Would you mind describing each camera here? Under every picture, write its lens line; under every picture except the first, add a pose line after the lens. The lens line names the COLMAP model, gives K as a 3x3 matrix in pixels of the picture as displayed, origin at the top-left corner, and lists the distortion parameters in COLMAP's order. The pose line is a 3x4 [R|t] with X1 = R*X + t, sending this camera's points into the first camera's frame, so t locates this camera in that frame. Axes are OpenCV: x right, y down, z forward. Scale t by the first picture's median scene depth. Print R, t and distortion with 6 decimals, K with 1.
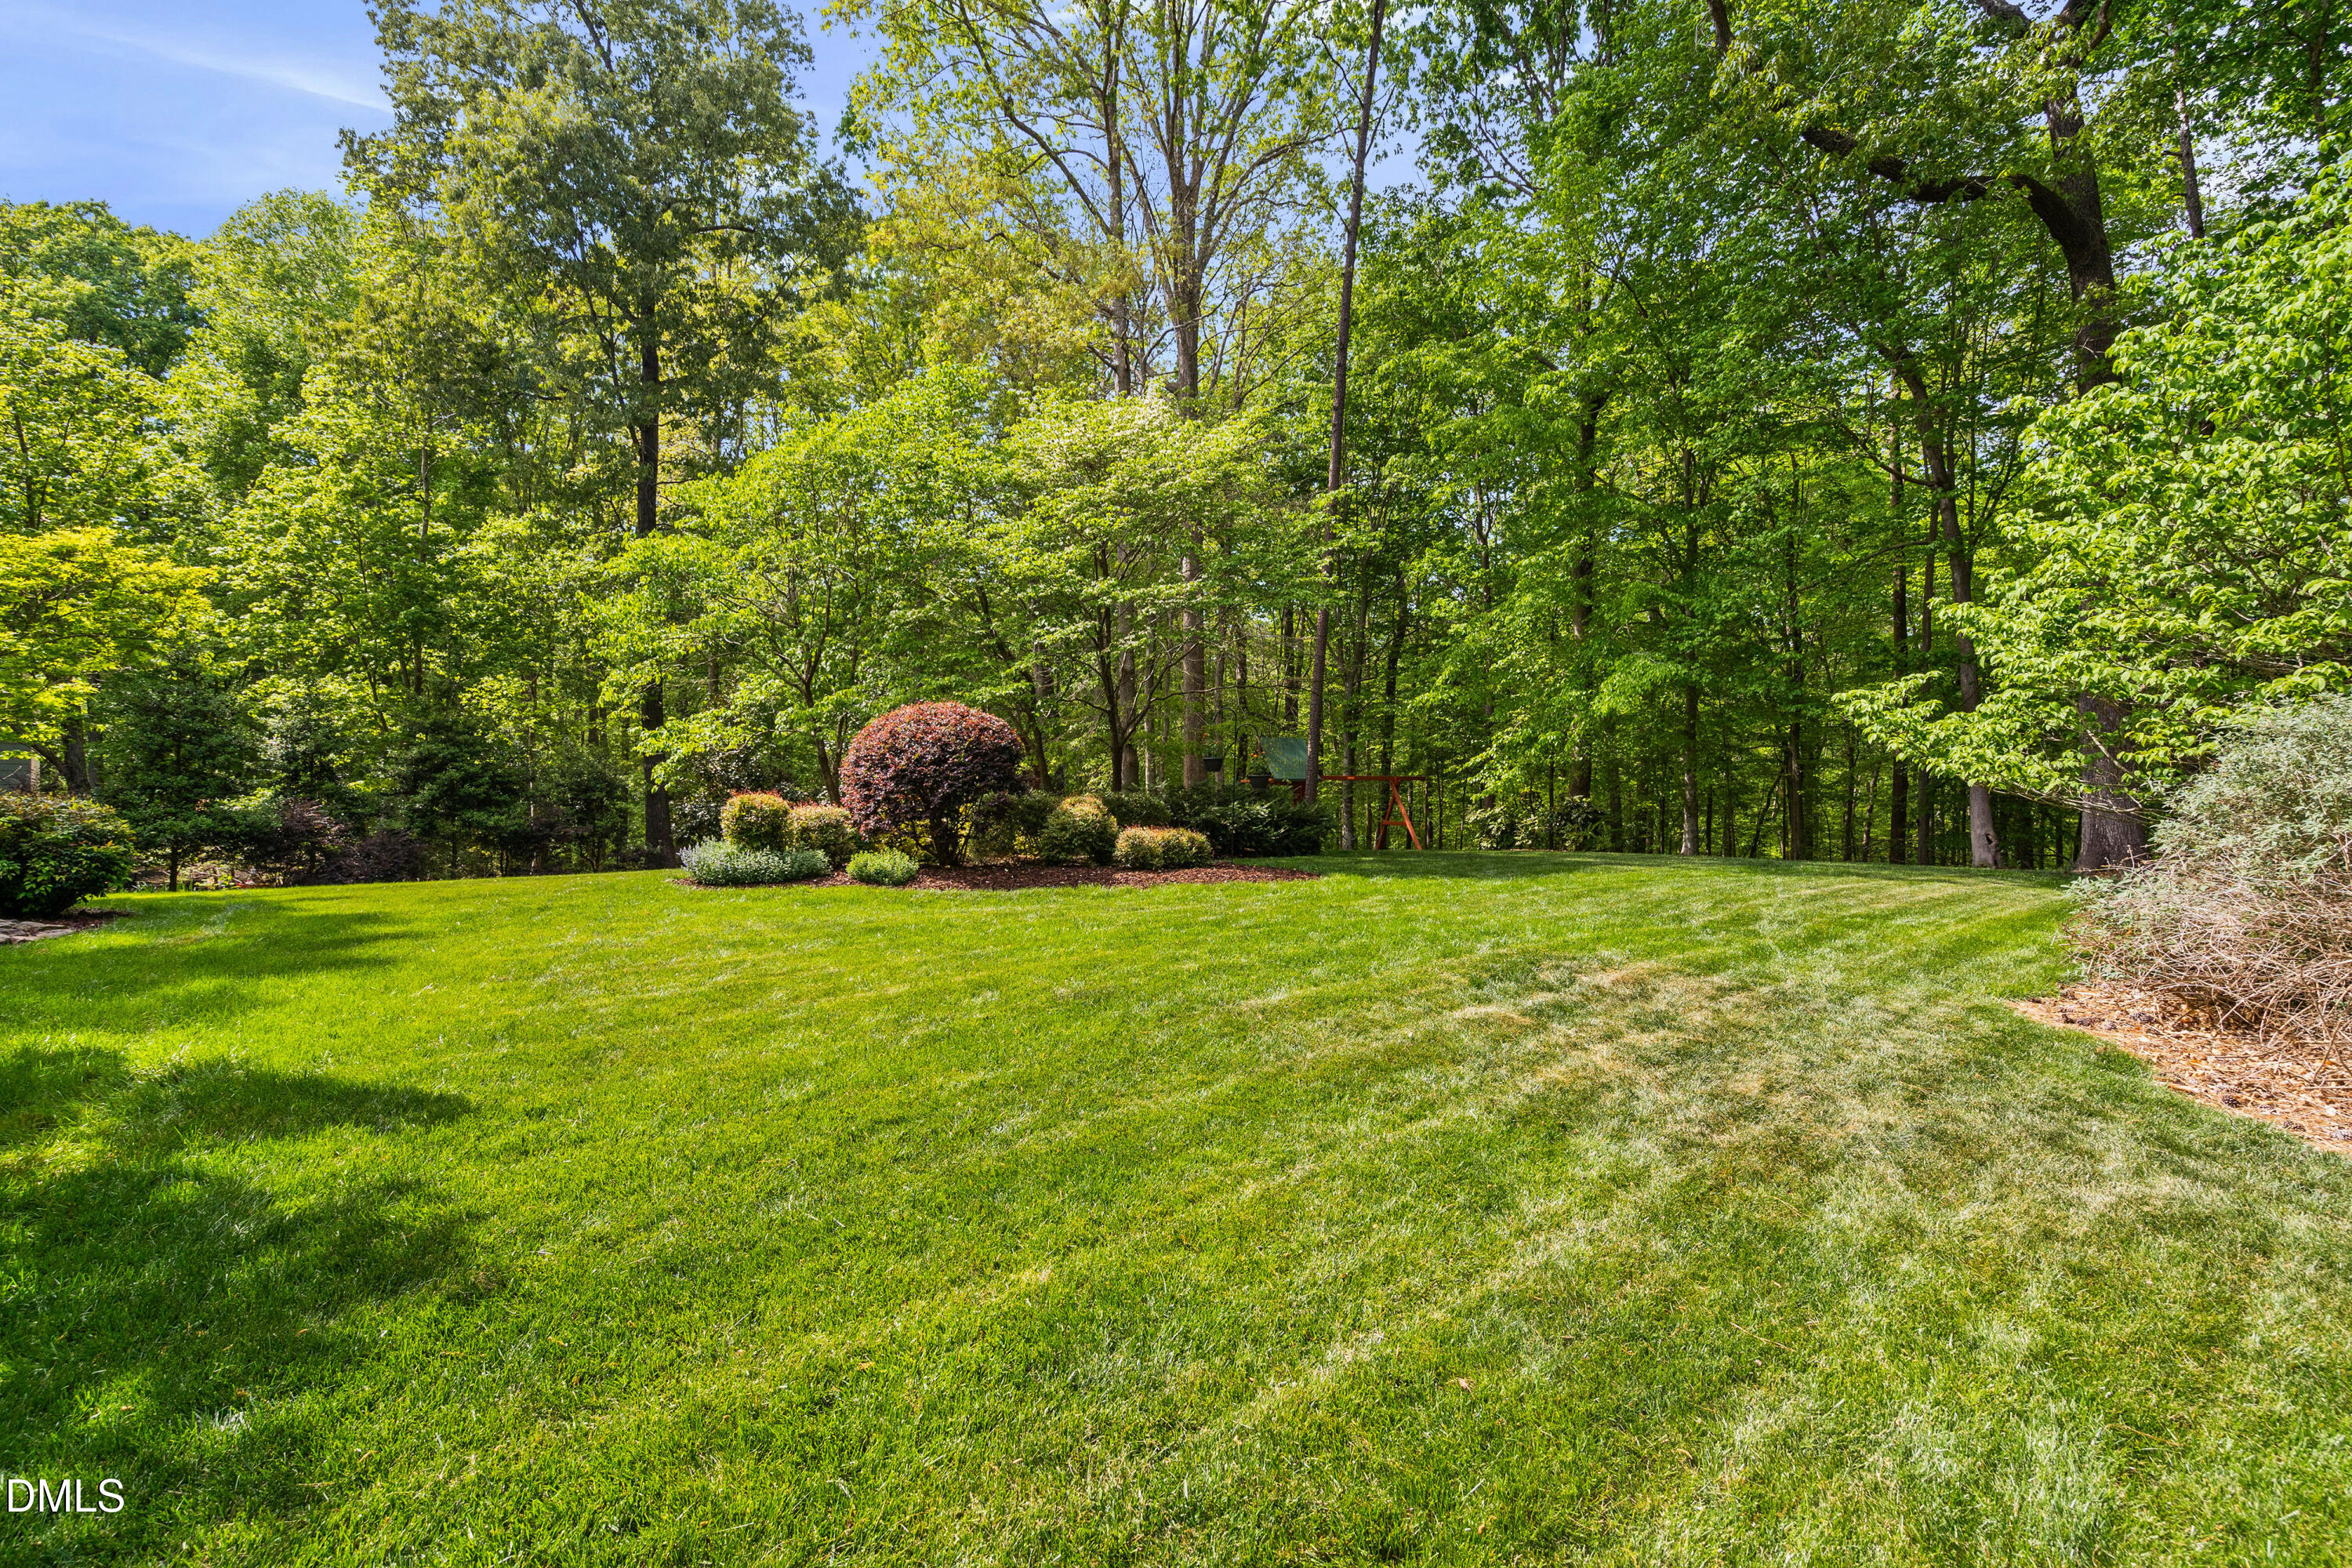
lens RADIAL K [[1051.8, 0, 1172.8], [0, 1051.8, 786.5], [0, 0, 1]] dist [-0.011635, 0.002575]
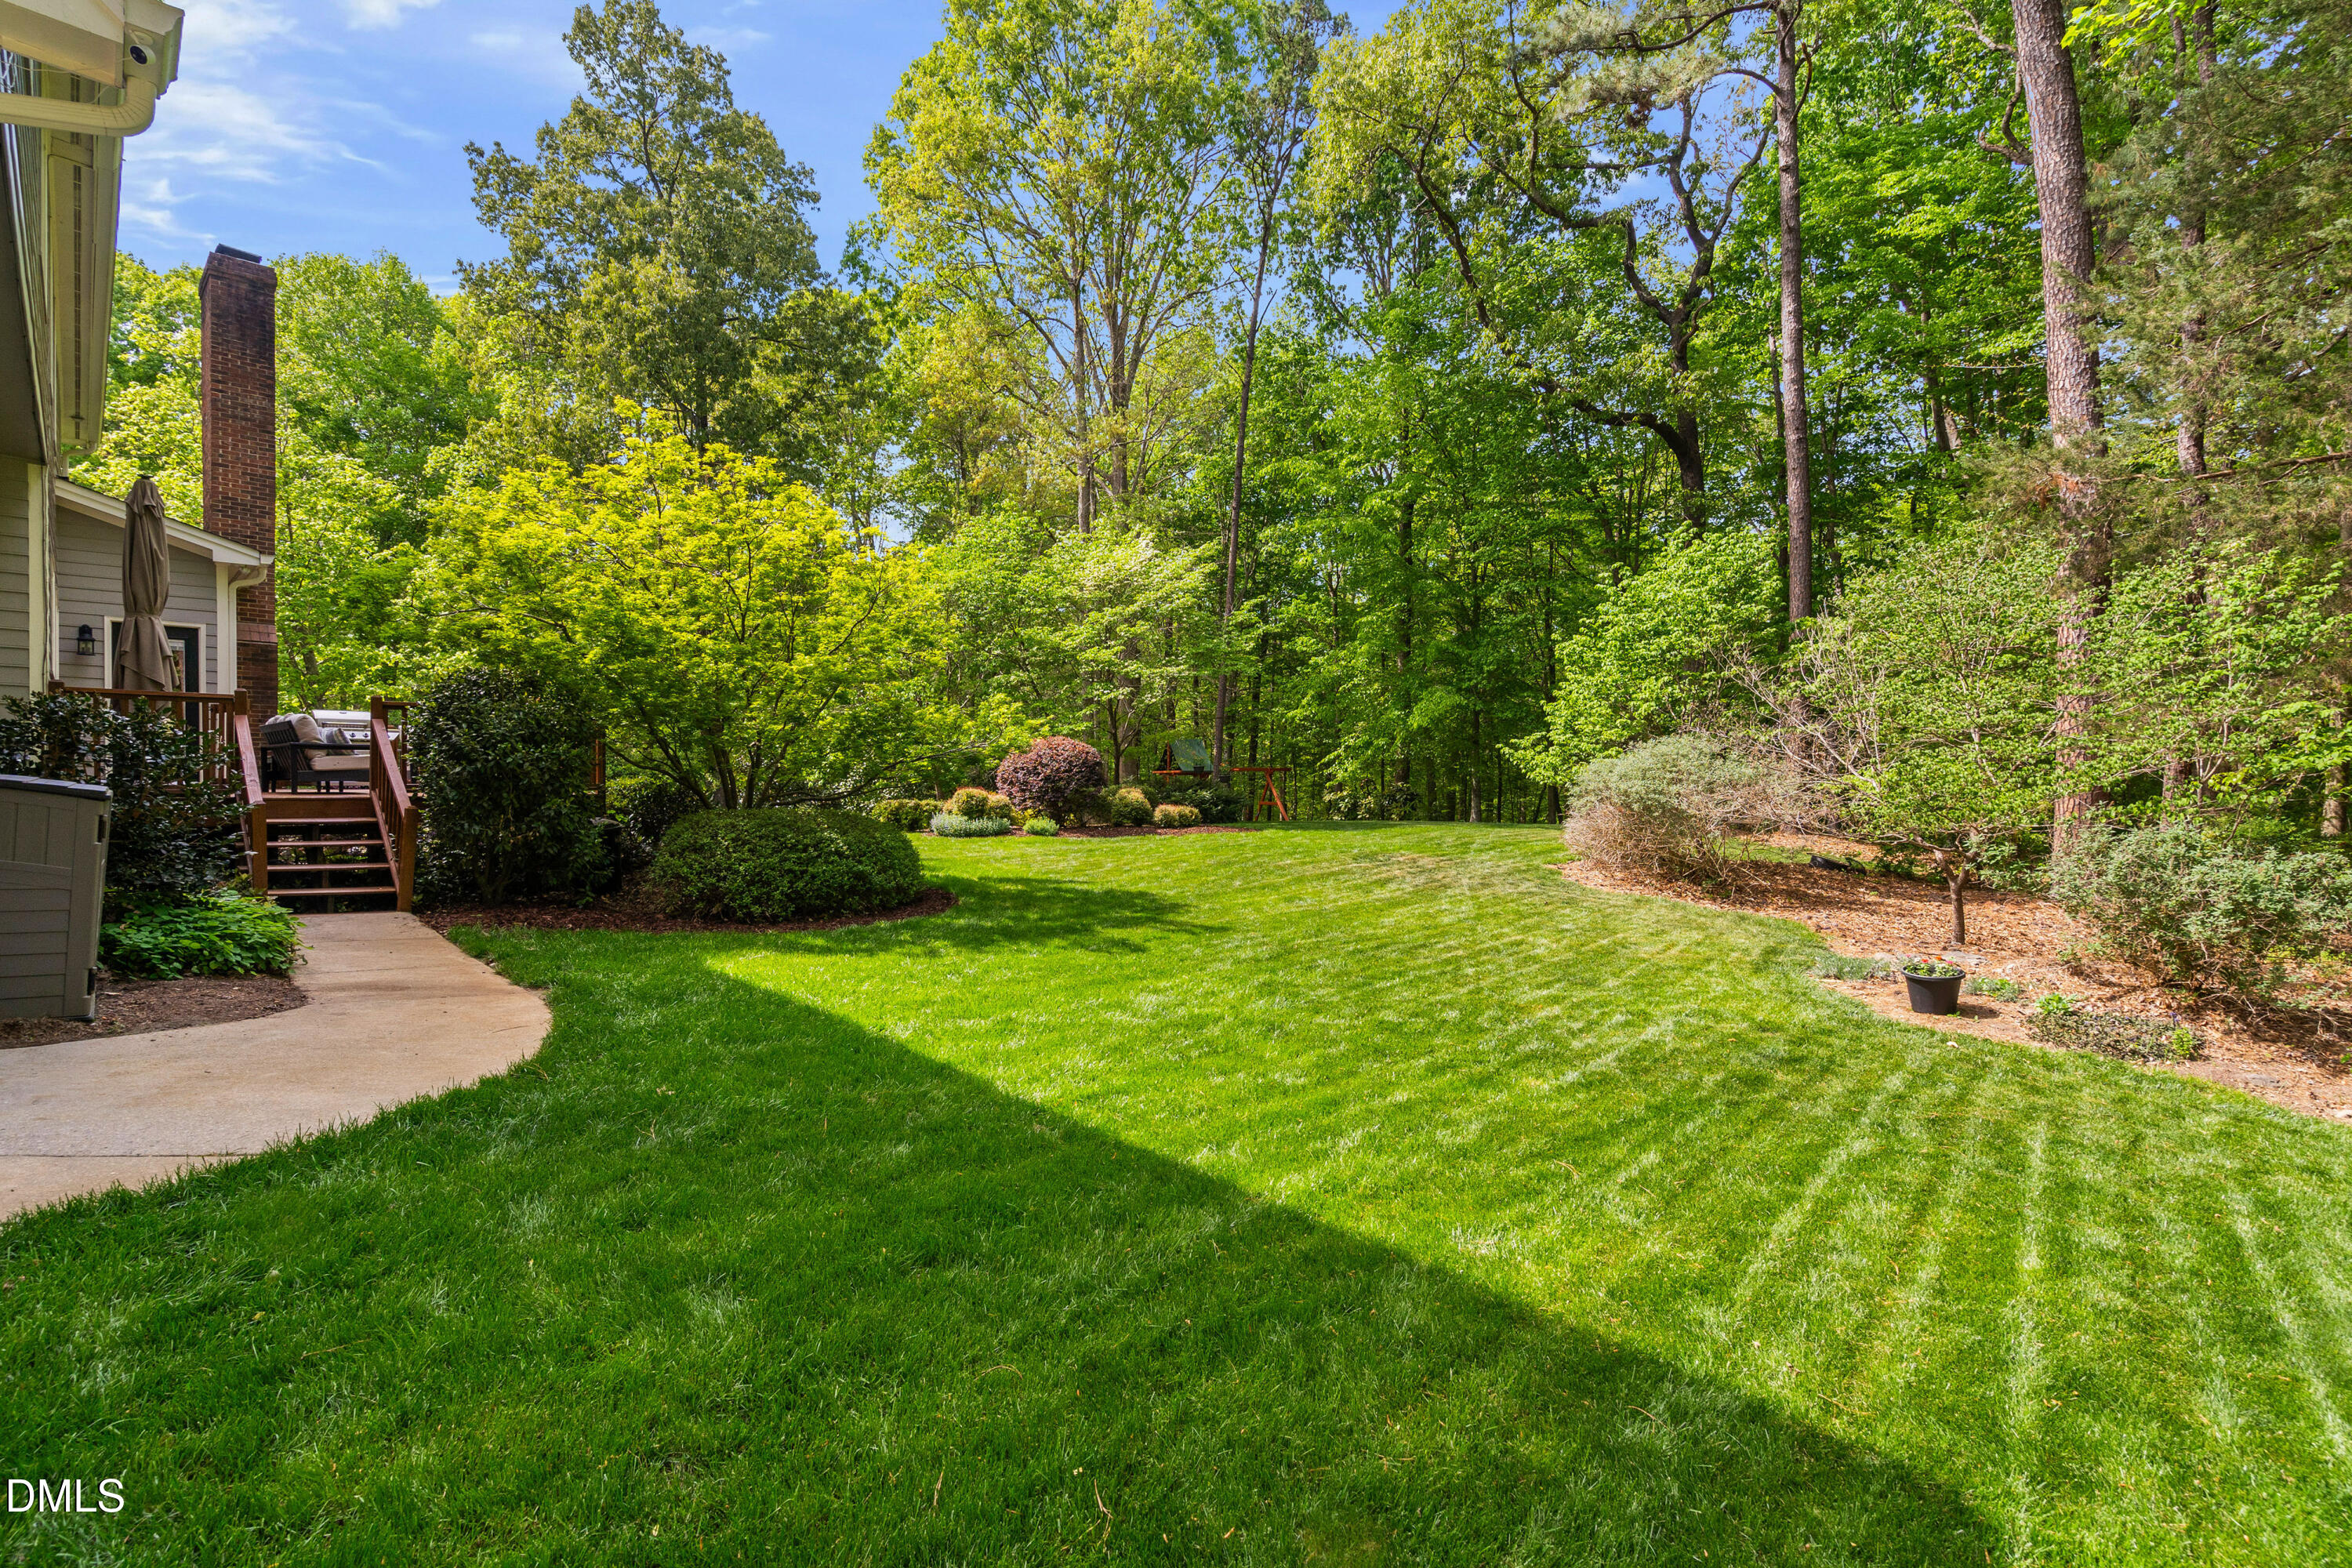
lens RADIAL K [[1051.8, 0, 1171.3], [0, 1051.8, 782.2], [0, 0, 1]] dist [-0.011635, 0.002575]
pose [[0.989141, -0.006683, 0.146815, -0.141259], [0.005052, 0.999921, 0.011476, -0.010611], [-0.146880, -0.010609, 0.989097, -0.395544]]
